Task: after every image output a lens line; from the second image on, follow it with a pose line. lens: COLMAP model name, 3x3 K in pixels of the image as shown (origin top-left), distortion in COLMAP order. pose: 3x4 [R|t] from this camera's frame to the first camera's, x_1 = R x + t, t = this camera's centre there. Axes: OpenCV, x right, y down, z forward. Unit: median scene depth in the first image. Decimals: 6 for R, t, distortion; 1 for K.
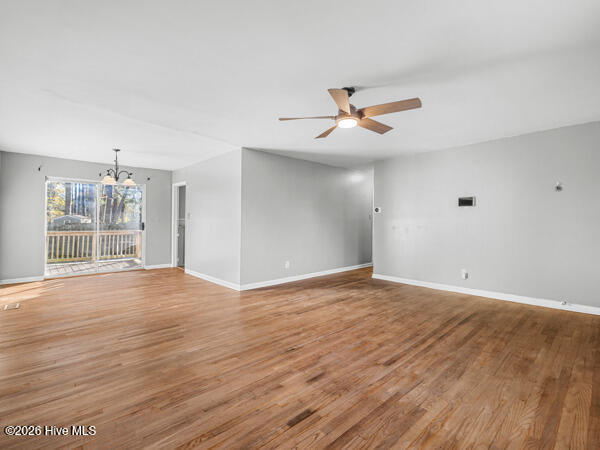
lens RADIAL K [[289.0, 0, 299.0], [0, 289.0, 222.3], [0, 0, 1]] dist [-0.003182, 0.000410]
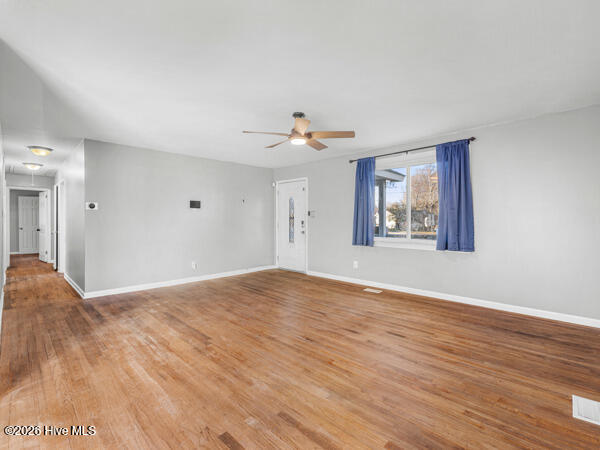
lens RADIAL K [[289.0, 0, 300.7], [0, 289.0, 225.3], [0, 0, 1]] dist [-0.003182, 0.000410]
pose [[-0.057692, -0.017504, 0.998181, -1.084643], [0.001799, 0.999843, 0.017637, -0.008141], [-0.998333, 0.002814, -0.057652, 1.075636]]
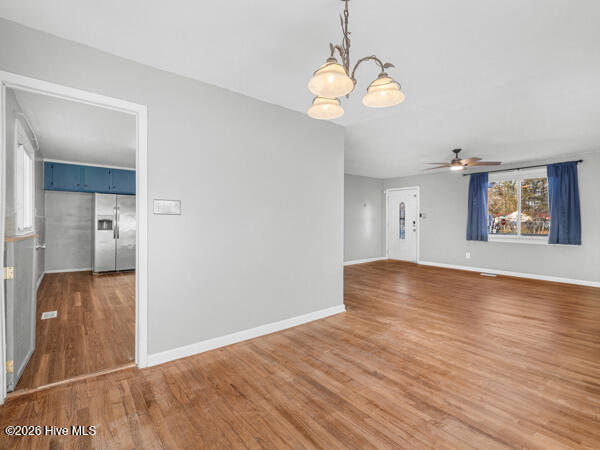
lens RADIAL K [[289.0, 0, 298.5], [0, 289.0, 222.4], [0, 0, 1]] dist [-0.003182, 0.000410]
pose [[0.068867, -0.009363, 0.997582, -1.757861], [-0.001747, 0.999953, 0.009505, -0.016145], [-0.997624, -0.002397, 0.068848, 1.896544]]
